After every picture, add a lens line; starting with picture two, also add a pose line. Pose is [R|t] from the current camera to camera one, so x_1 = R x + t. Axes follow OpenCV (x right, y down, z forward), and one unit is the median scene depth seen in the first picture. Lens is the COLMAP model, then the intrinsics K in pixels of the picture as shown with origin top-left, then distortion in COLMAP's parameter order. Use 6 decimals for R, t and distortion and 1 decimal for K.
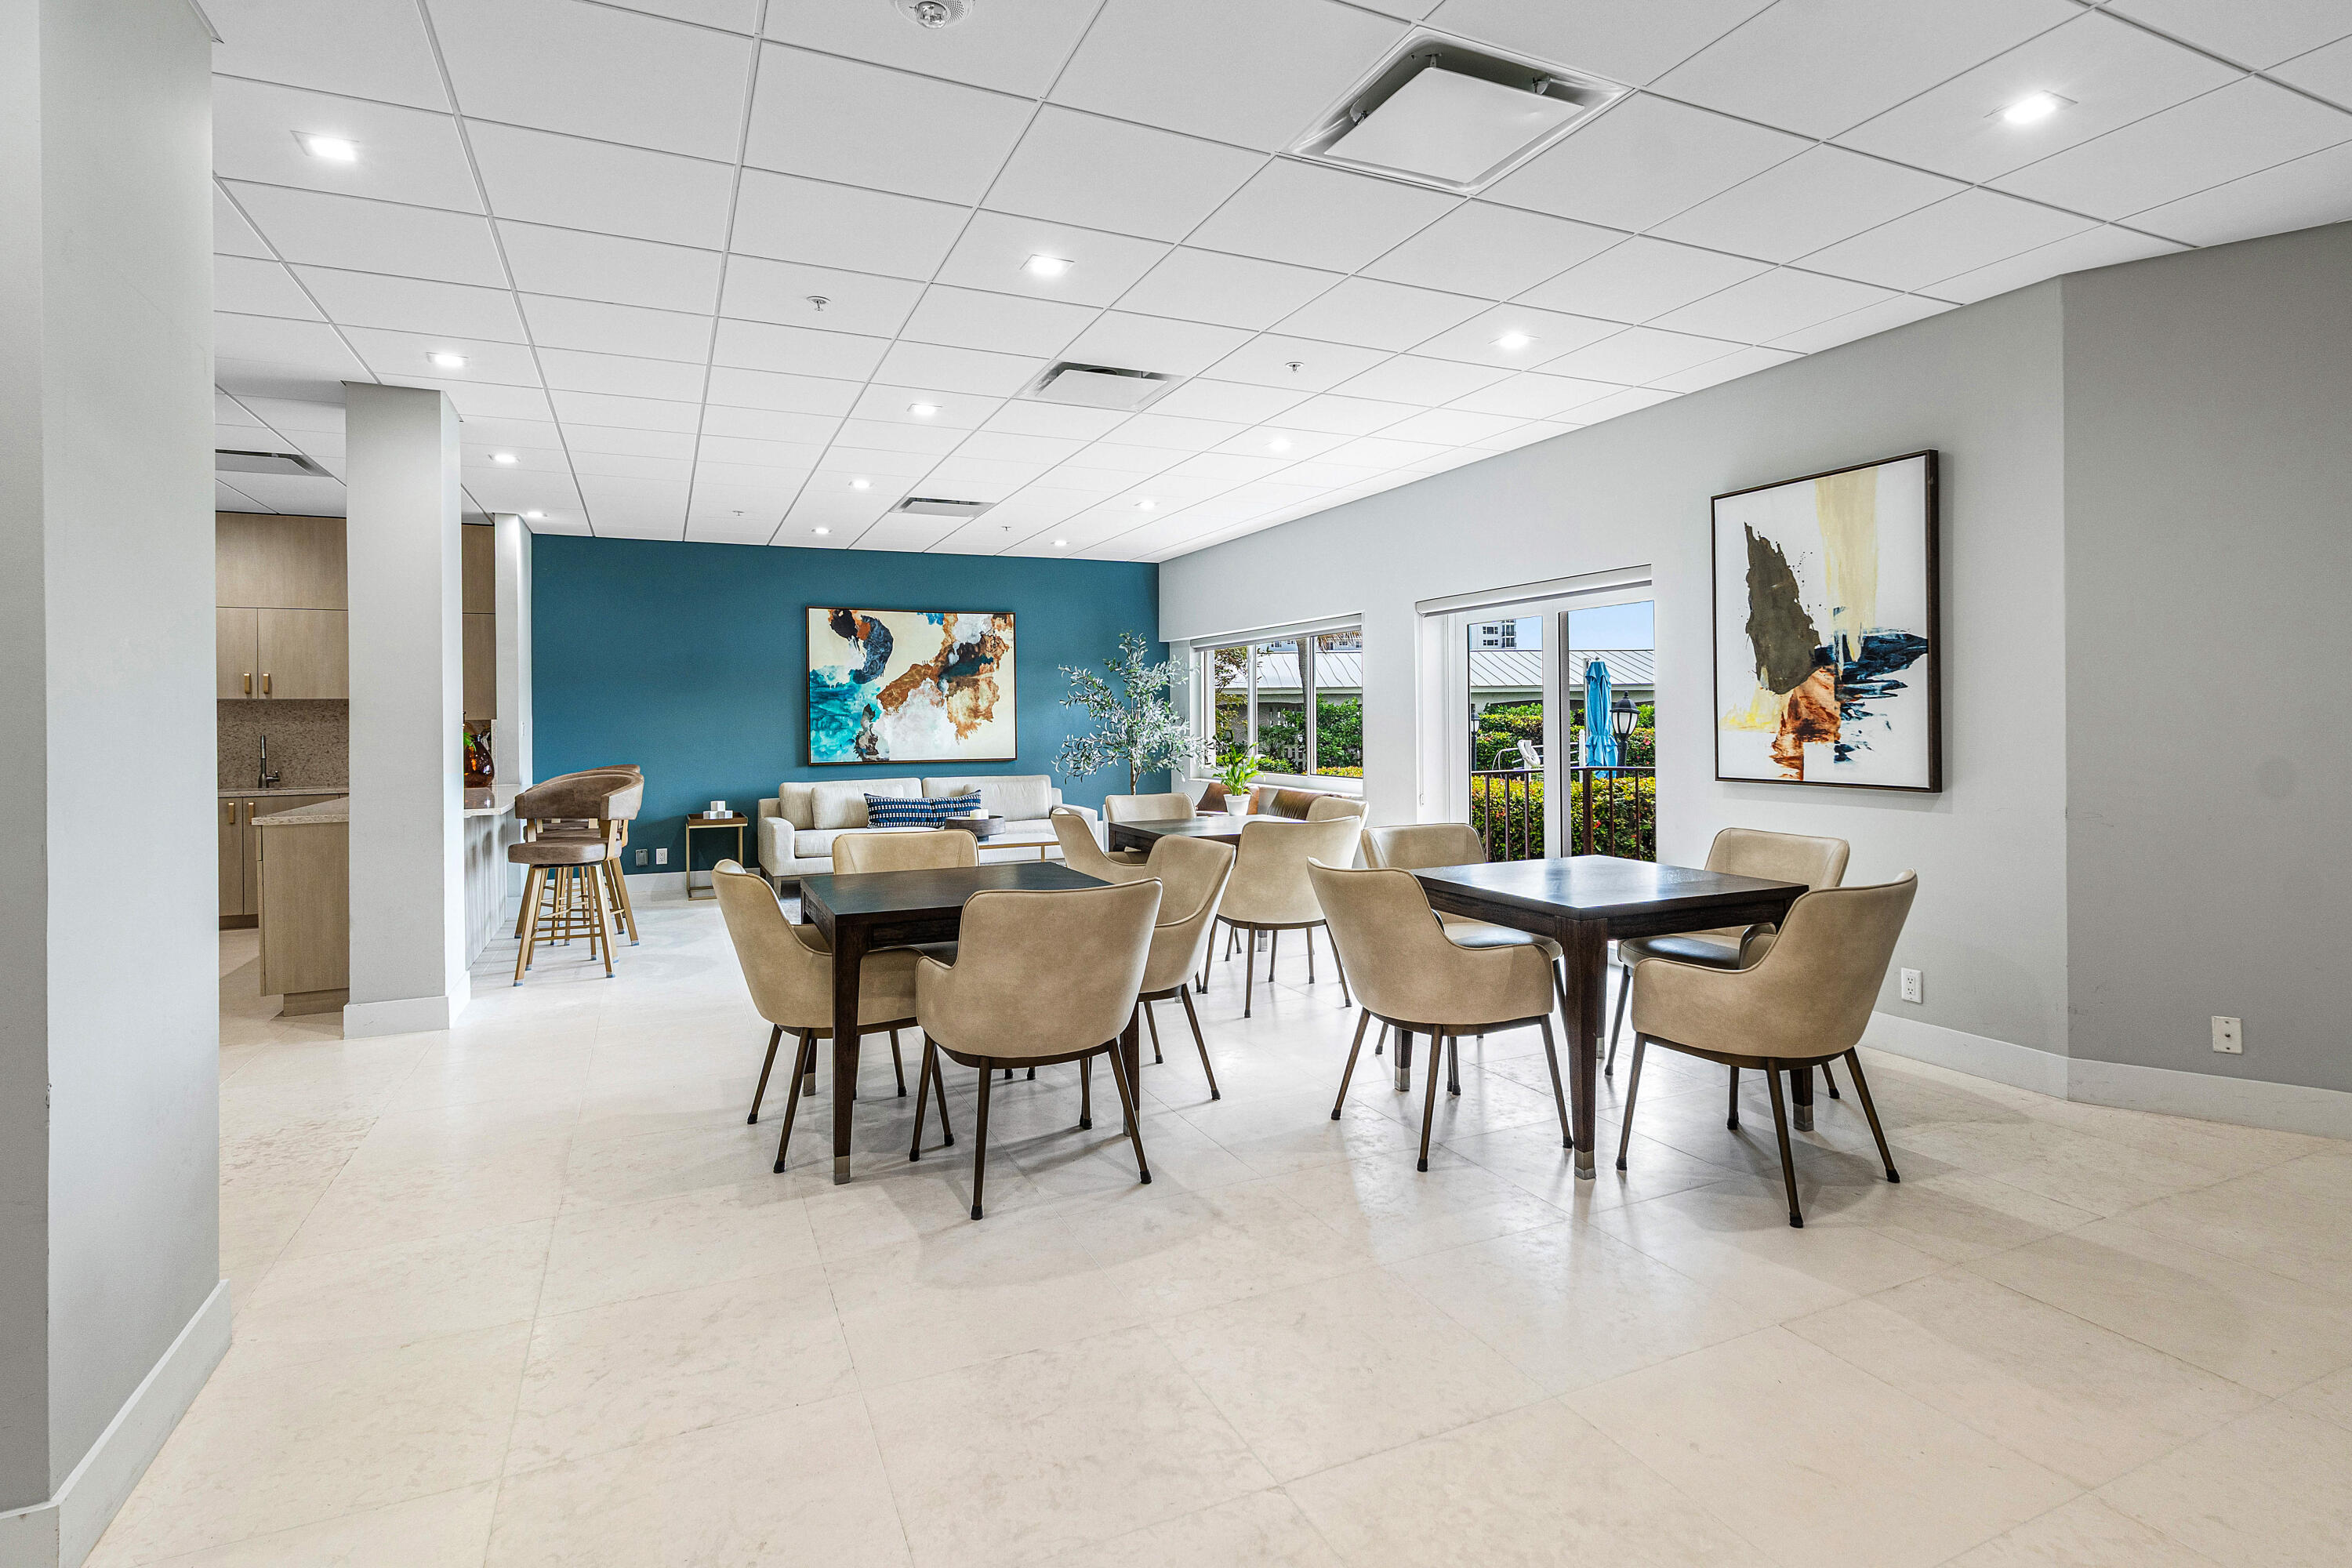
lens RADIAL K [[1147.6, 0, 1174.1], [0, 1147.6, 709.5], [0, 0, 1]] dist [-0.000161, -0.000170]
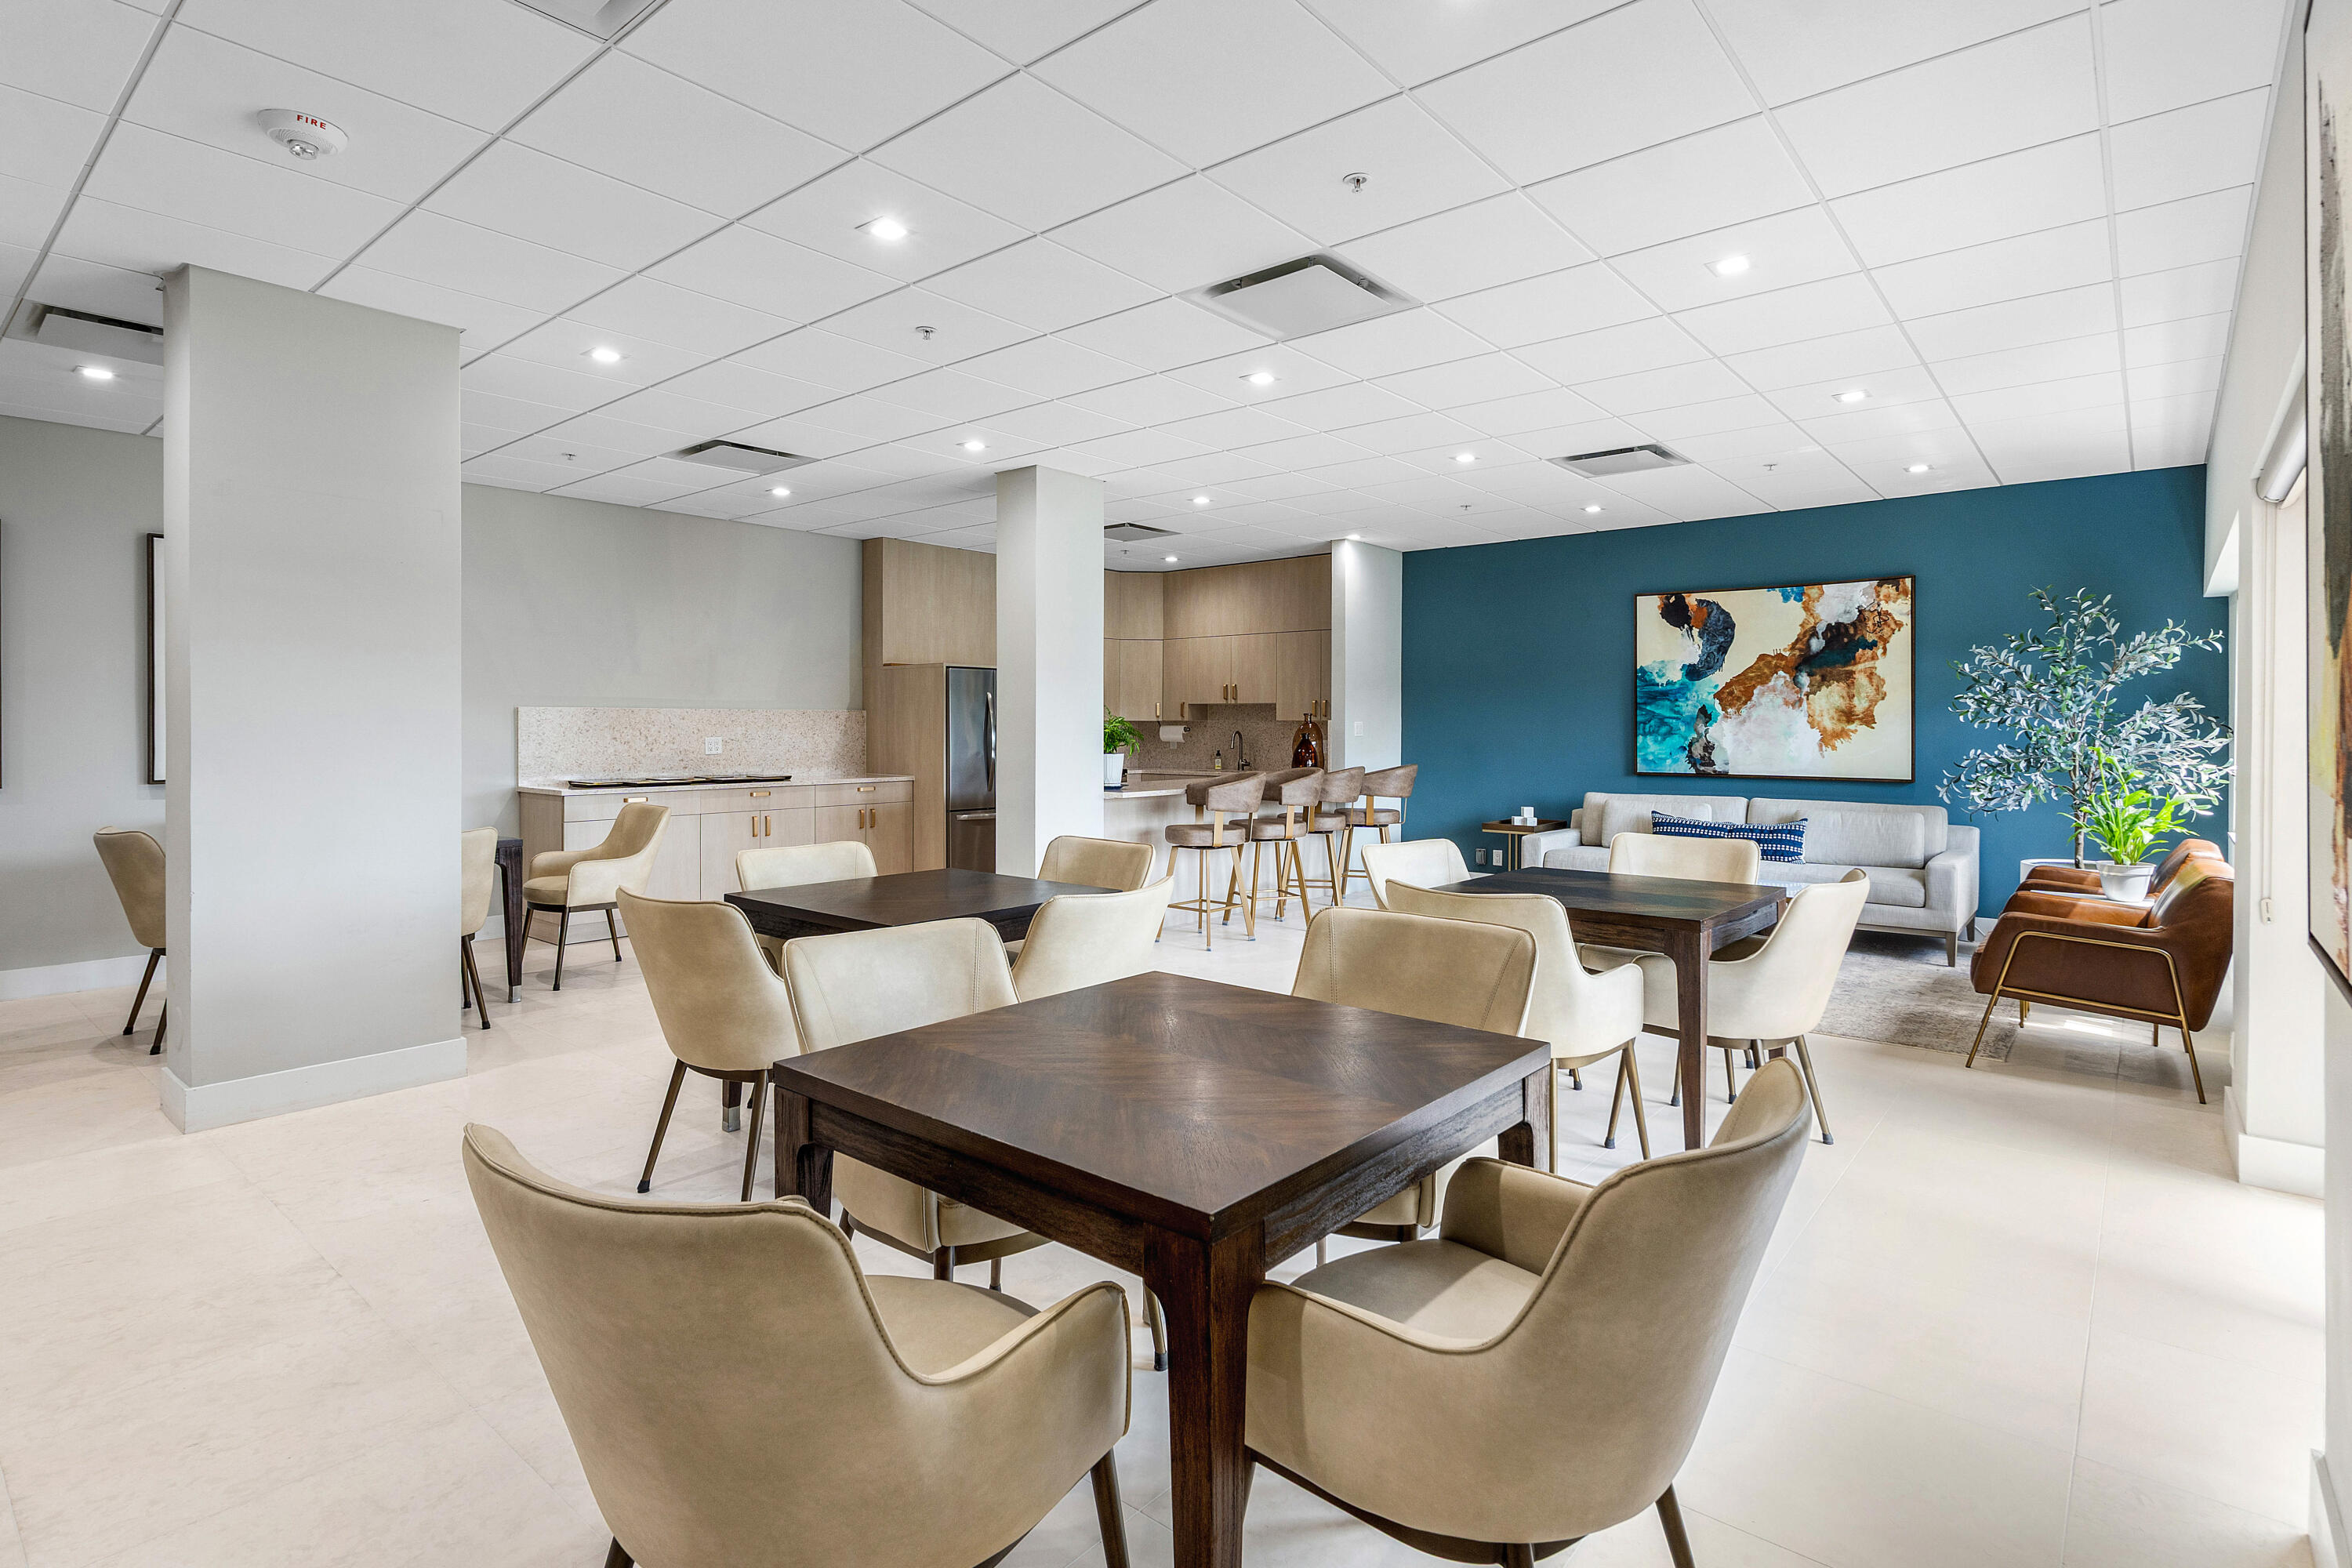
lens RADIAL K [[1152.0, 0, 1235.8], [0, 1152.0, 715.5], [0, 0, 1]] dist [0.000329, 0.000773]
pose [[0.453868, 0.003151, -0.891063, 0.322806], [0.000271, 0.999993, 0.003674, -0.000171], [0.891069, -0.001909, 0.453864, 0.316357]]
